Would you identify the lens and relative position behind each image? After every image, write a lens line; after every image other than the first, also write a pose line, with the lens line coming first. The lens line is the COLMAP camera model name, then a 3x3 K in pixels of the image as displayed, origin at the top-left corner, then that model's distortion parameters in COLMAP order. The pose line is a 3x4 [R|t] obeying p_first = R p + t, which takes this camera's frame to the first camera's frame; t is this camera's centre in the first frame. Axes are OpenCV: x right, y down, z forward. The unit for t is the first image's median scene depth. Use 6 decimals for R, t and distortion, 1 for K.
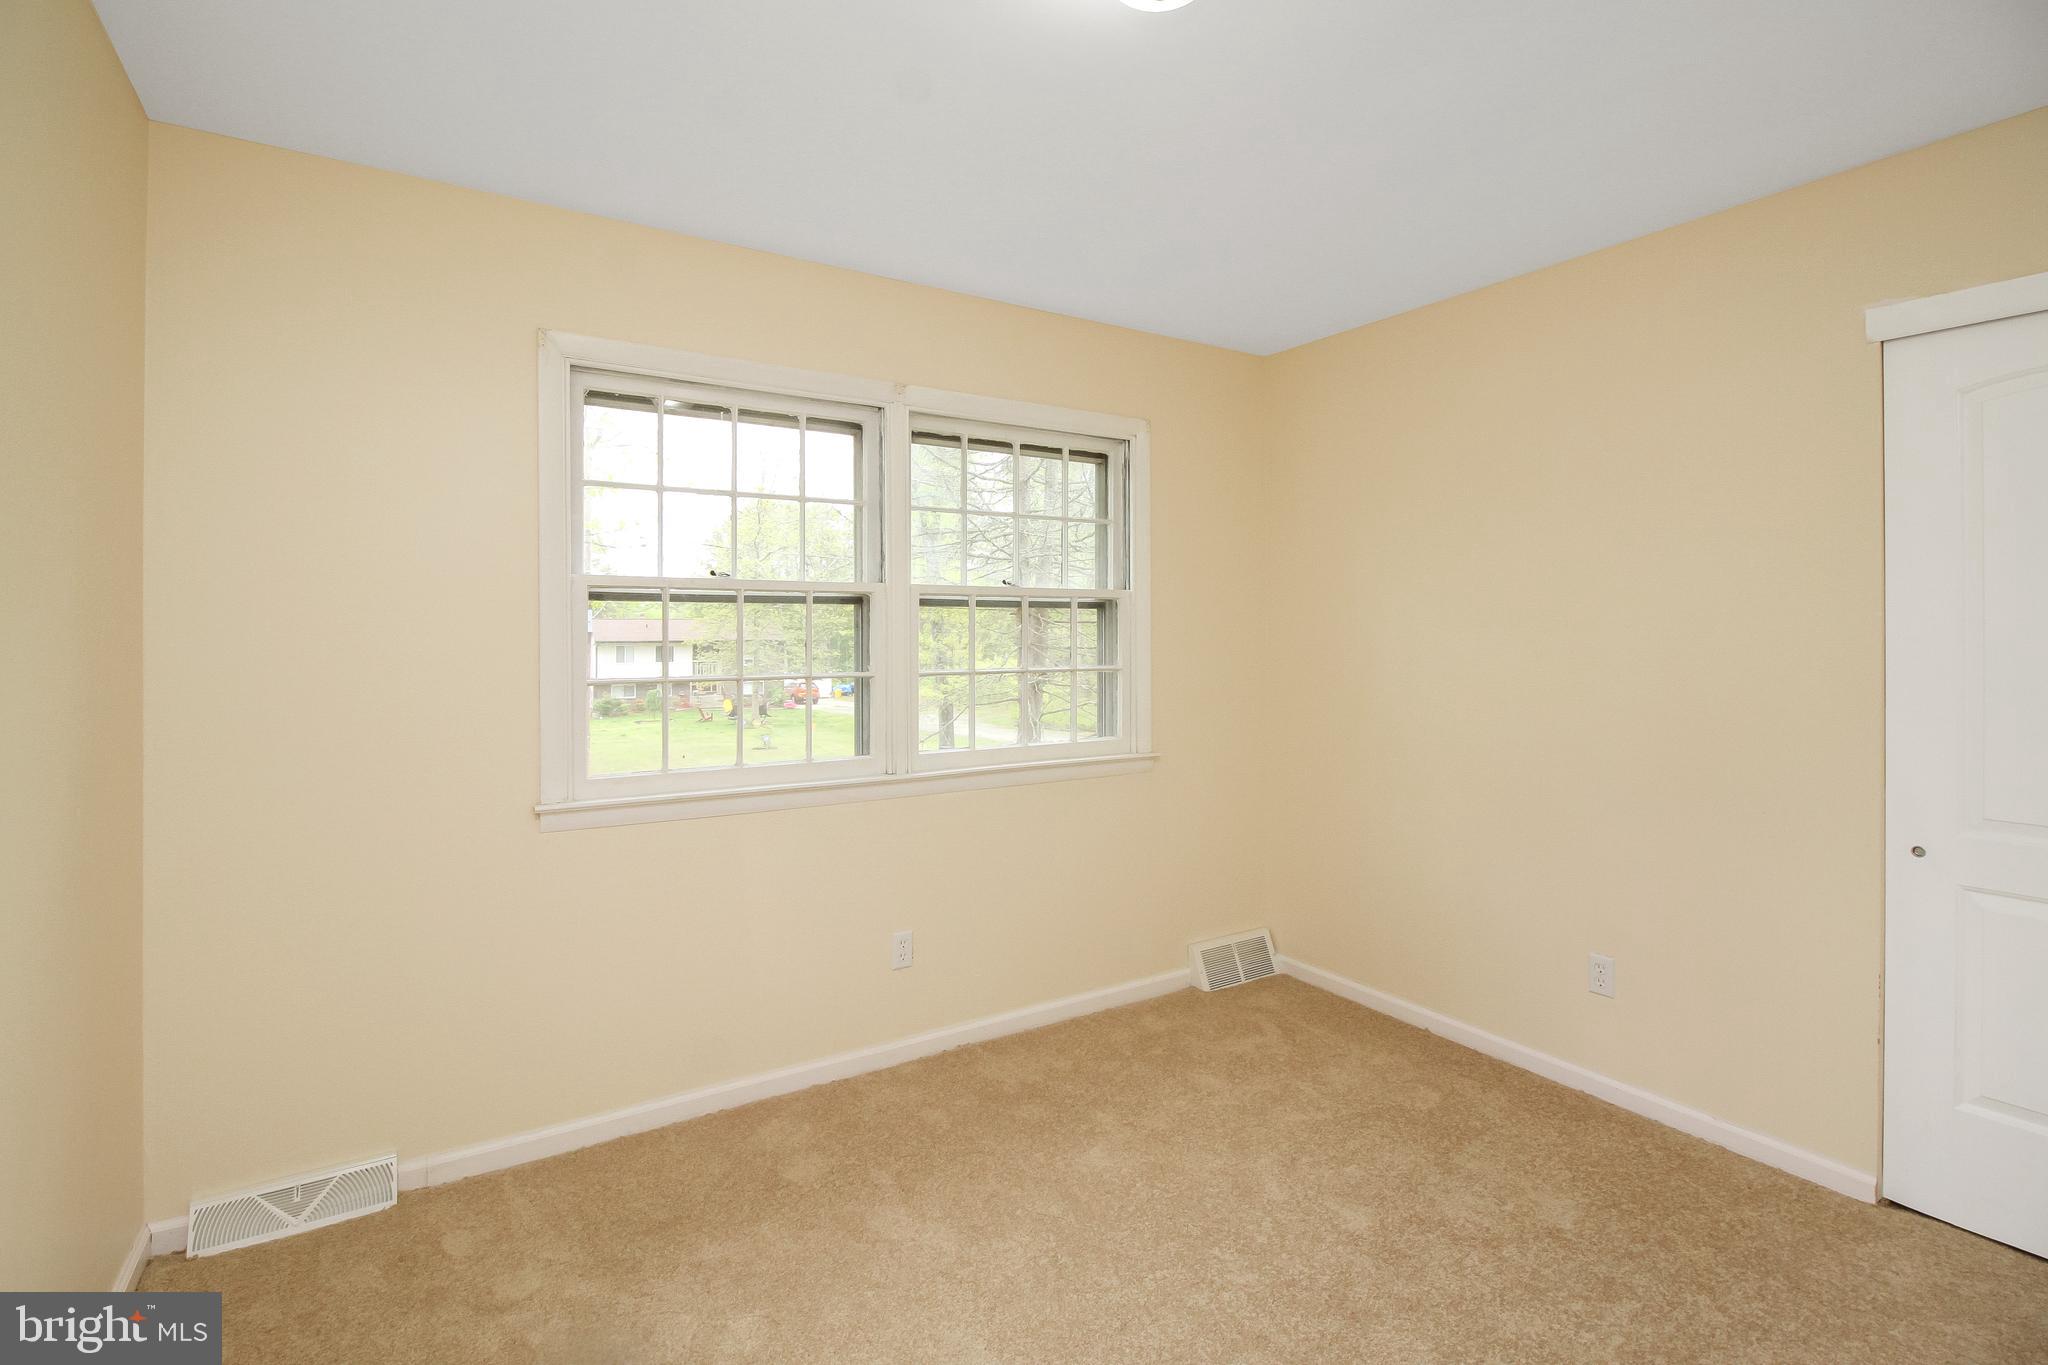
lens RADIAL K [[975.6, 0, 1036.6], [0, 975.6, 621.2], [0, 0, 1]] dist [0.014398, -0.014980]
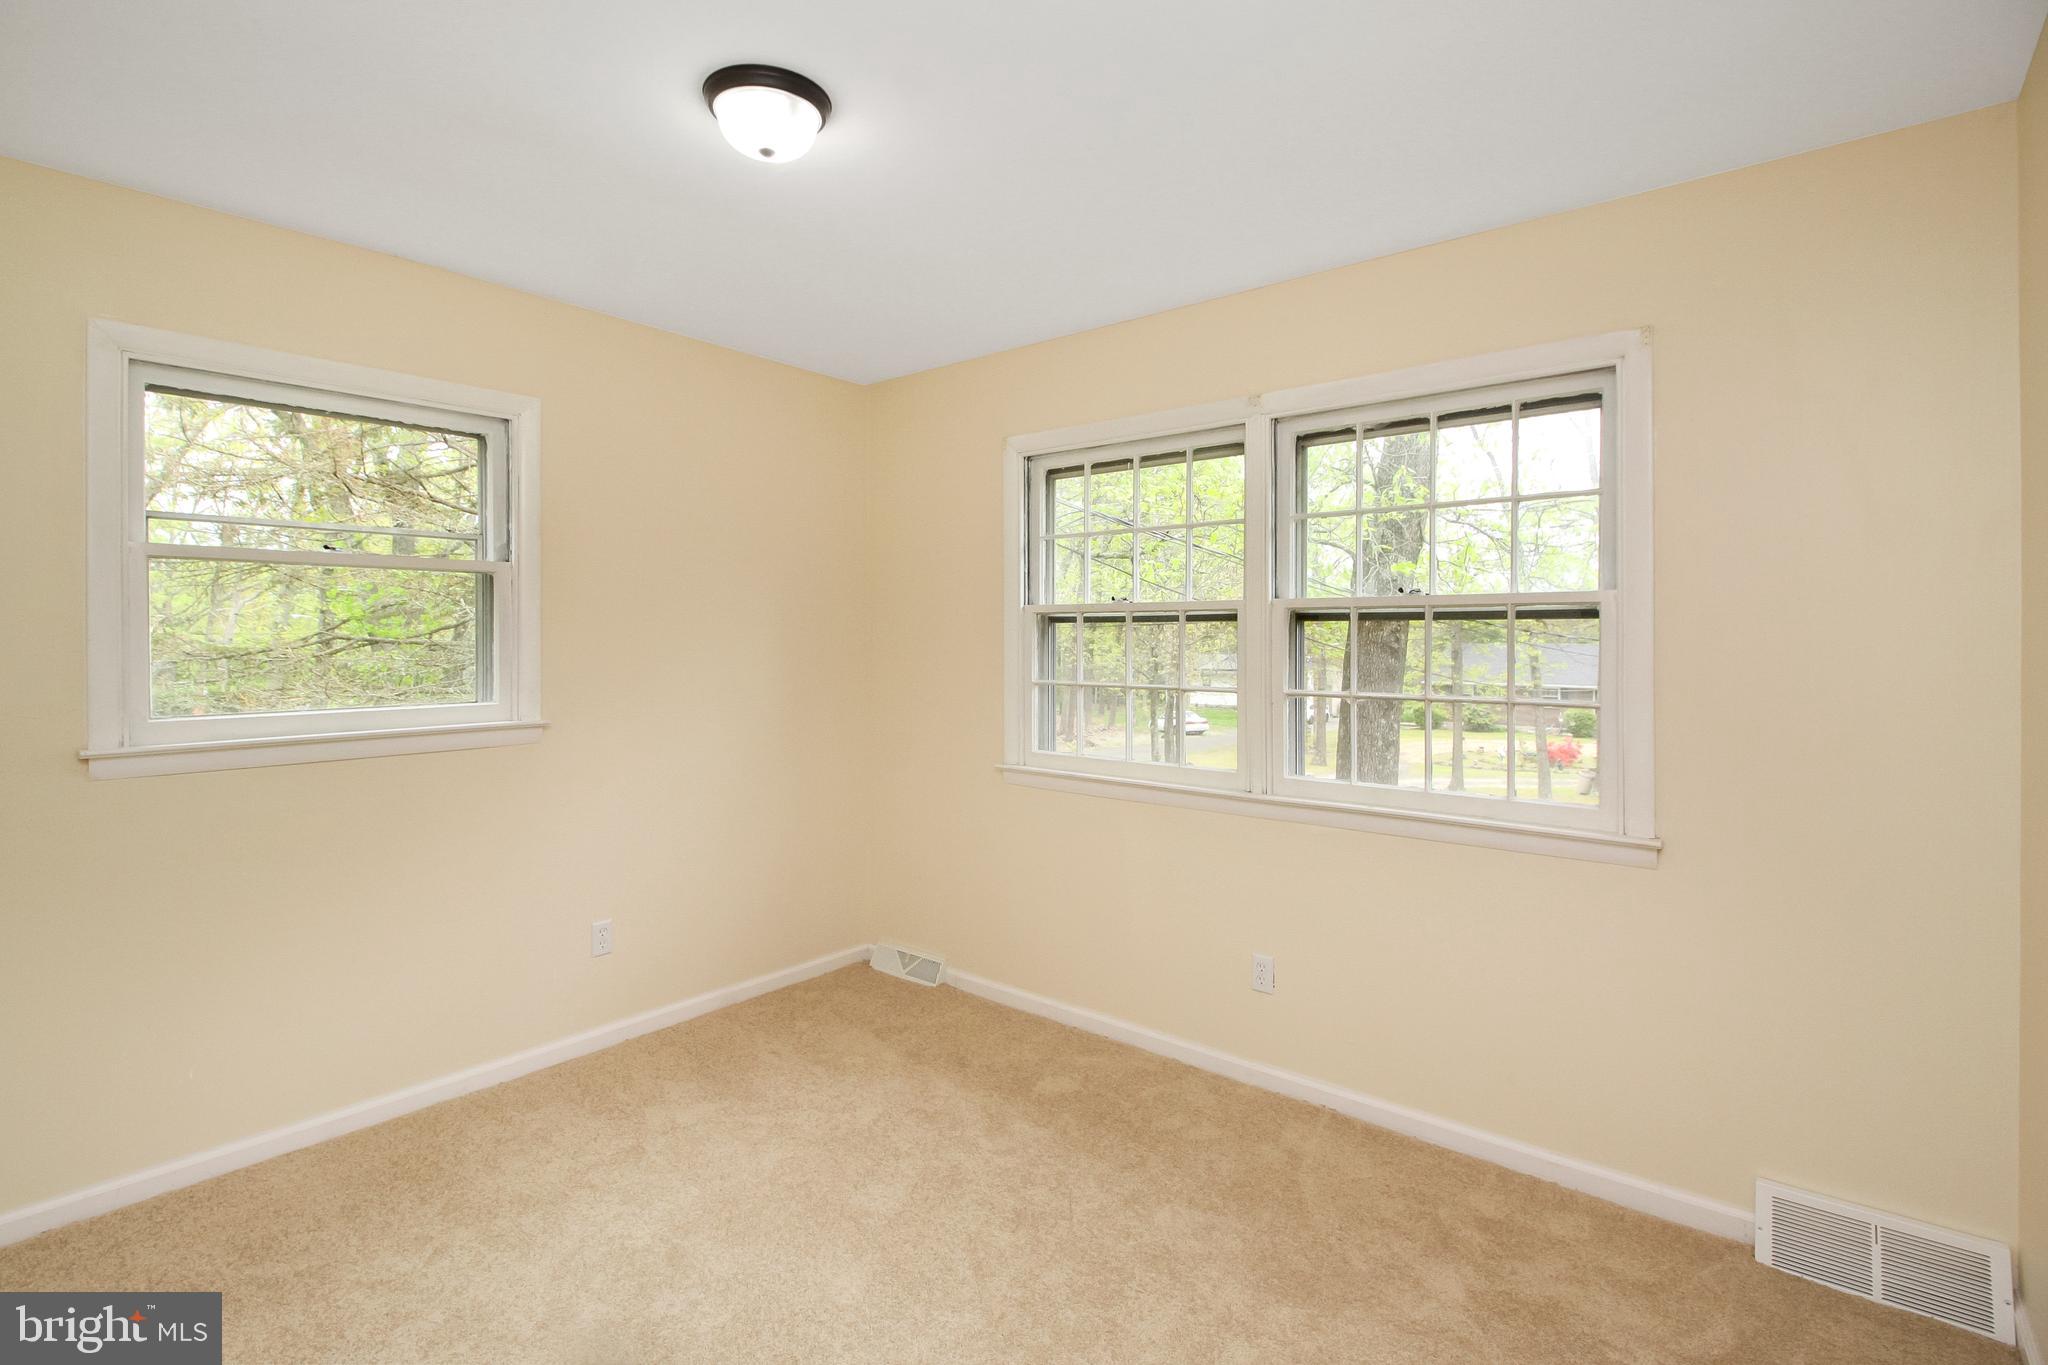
lens RADIAL K [[982.0, 0, 983.5], [0, 982.0, 651.4], [0, 0, 1]] dist [0.001309, -0.011122]
pose [[0.266366, 0.007378, -0.963844, 0.728537], [0.000533, 0.999969, 0.007802, 0.006172], [0.963872, -0.002592, 0.266354, 0.467788]]
